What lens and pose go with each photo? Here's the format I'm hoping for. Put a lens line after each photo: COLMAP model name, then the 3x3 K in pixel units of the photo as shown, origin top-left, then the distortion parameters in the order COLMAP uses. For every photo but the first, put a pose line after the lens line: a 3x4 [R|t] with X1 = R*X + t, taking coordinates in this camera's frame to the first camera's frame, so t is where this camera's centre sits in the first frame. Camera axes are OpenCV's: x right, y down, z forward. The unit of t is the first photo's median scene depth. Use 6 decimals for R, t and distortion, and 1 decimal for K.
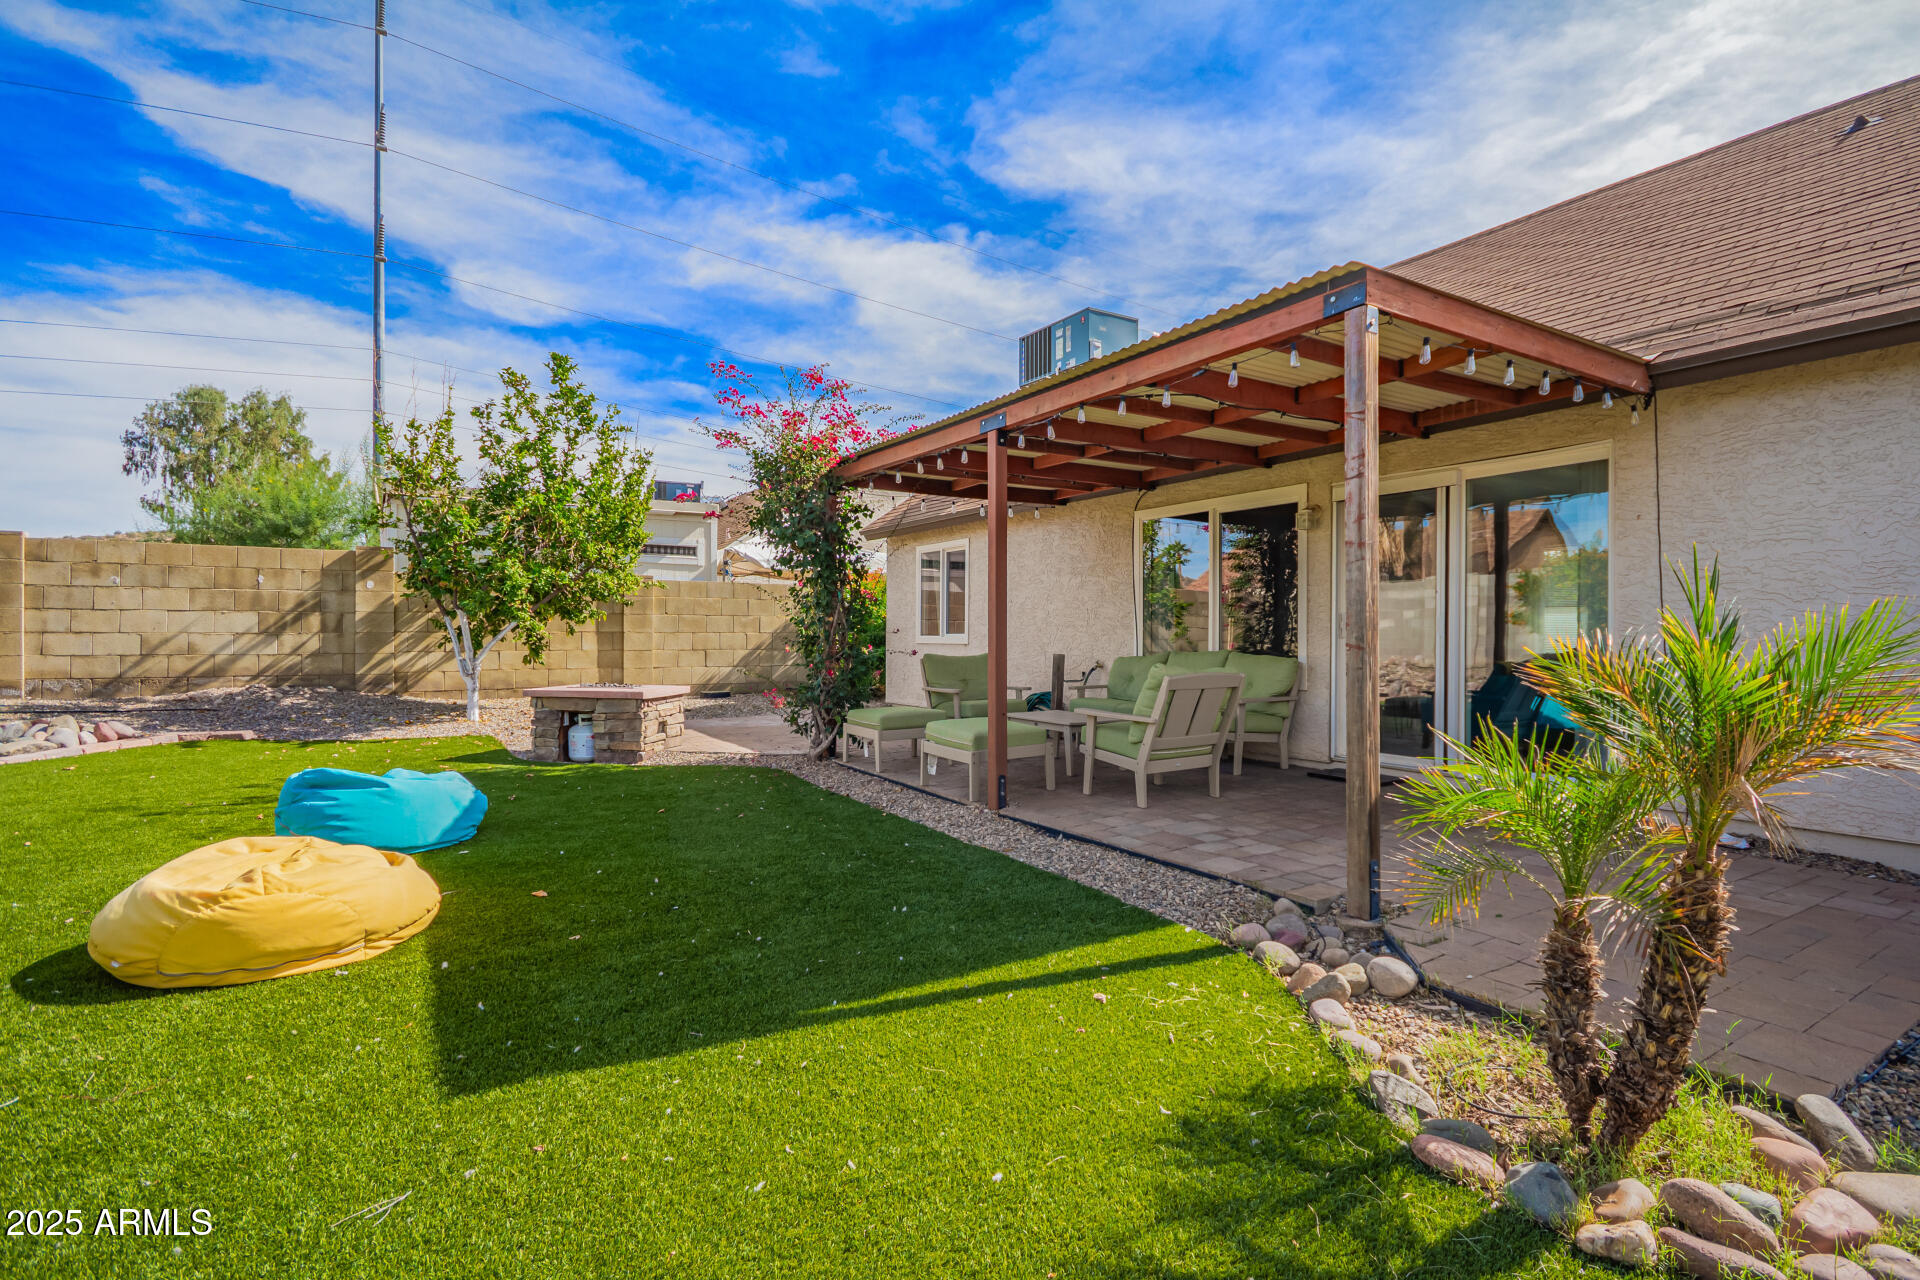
lens RADIAL K [[913.3, 0, 967.6], [0, 913.3, 636.2], [0, 0, 1]] dist [-0.000502, -0.000102]
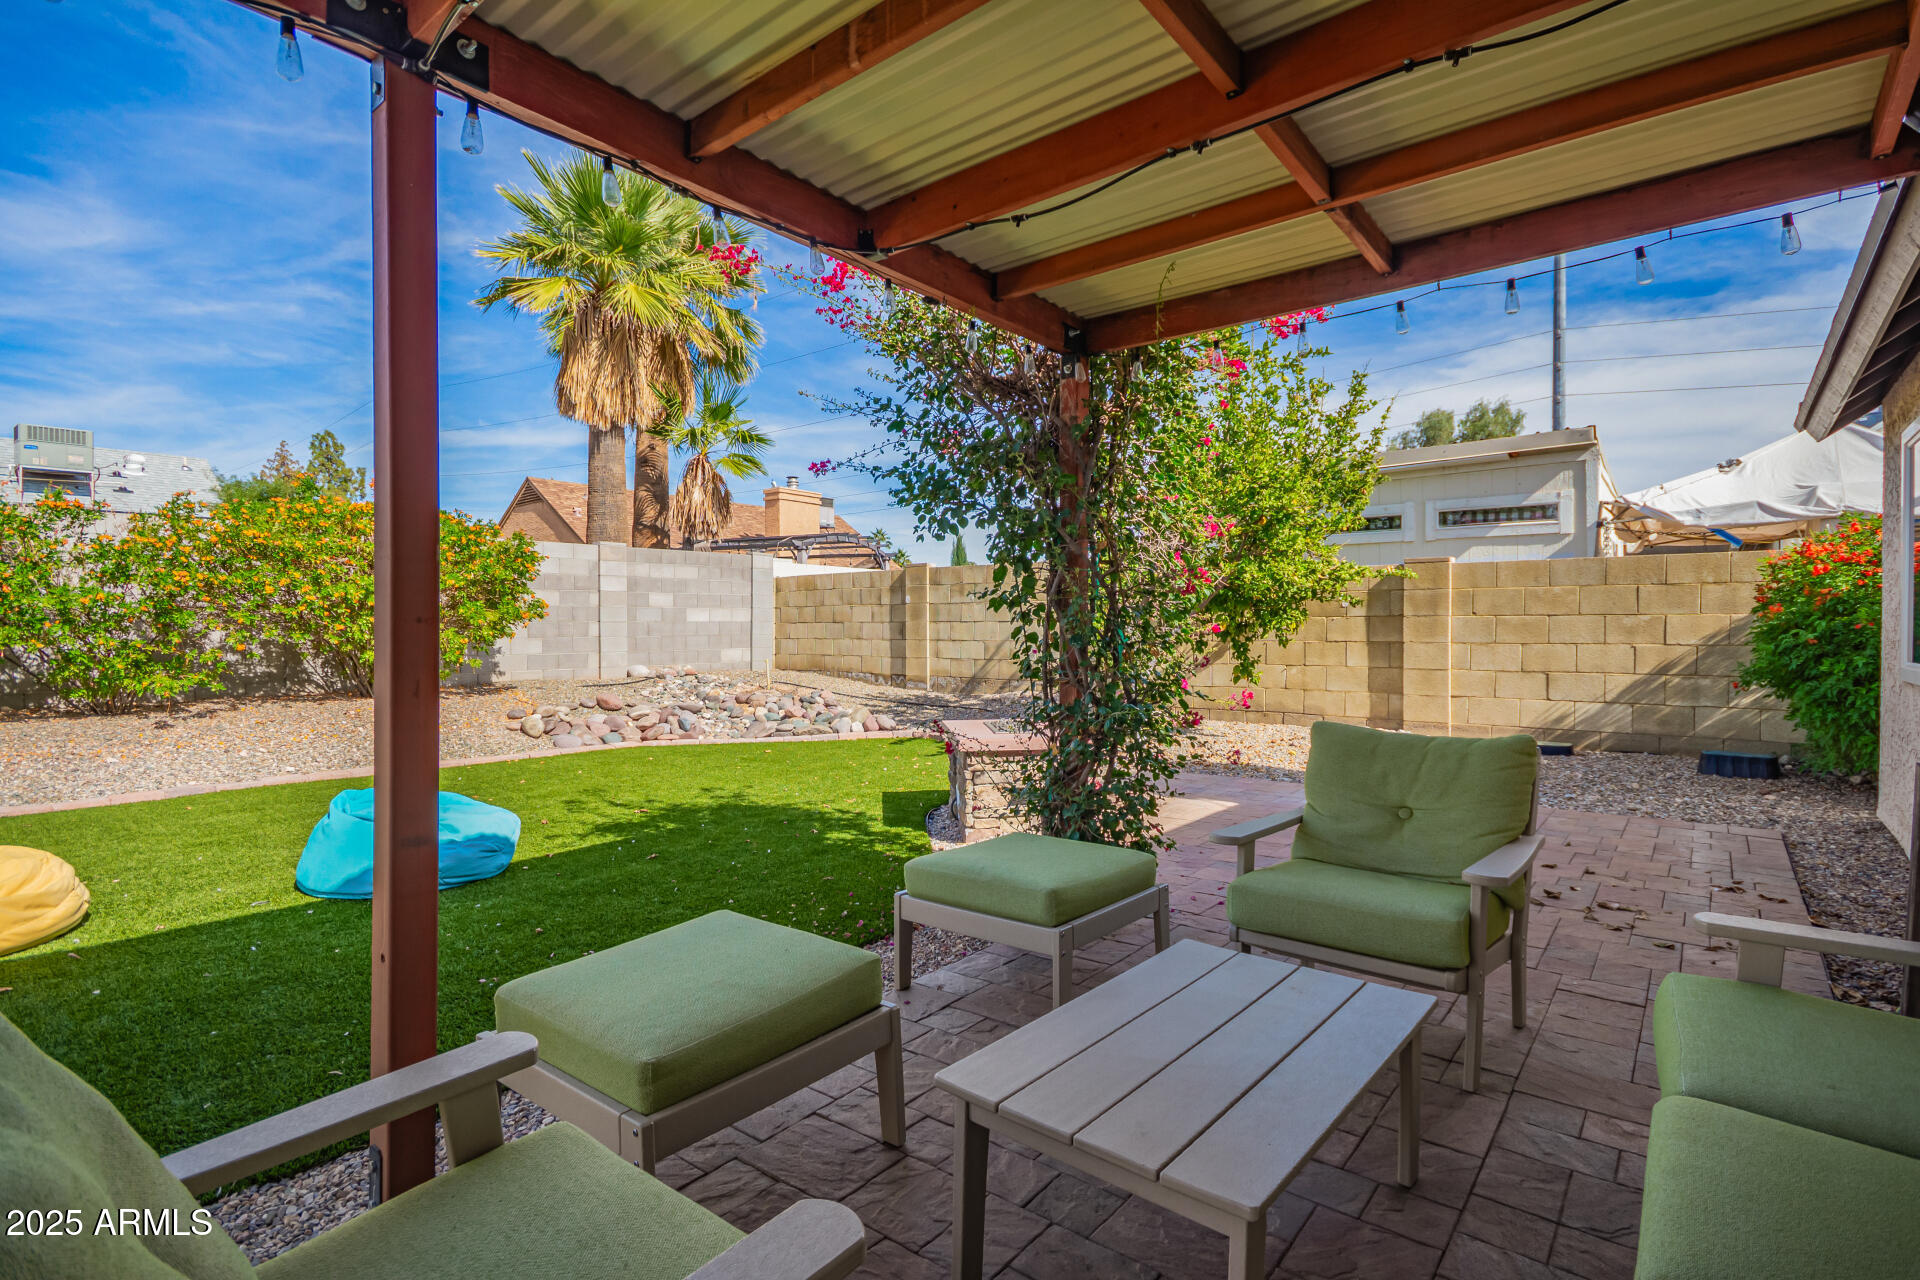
lens RADIAL K [[913.3, 0, 967.6], [0, 913.3, 636.2], [0, 0, 1]] dist [-0.000502, -0.000102]
pose [[0.324444, 0.004557, -0.945894, 0.160416], [-0.001026, 0.999990, 0.004465, -0.011168], [0.945904, -0.000479, 0.324446, 0.434151]]
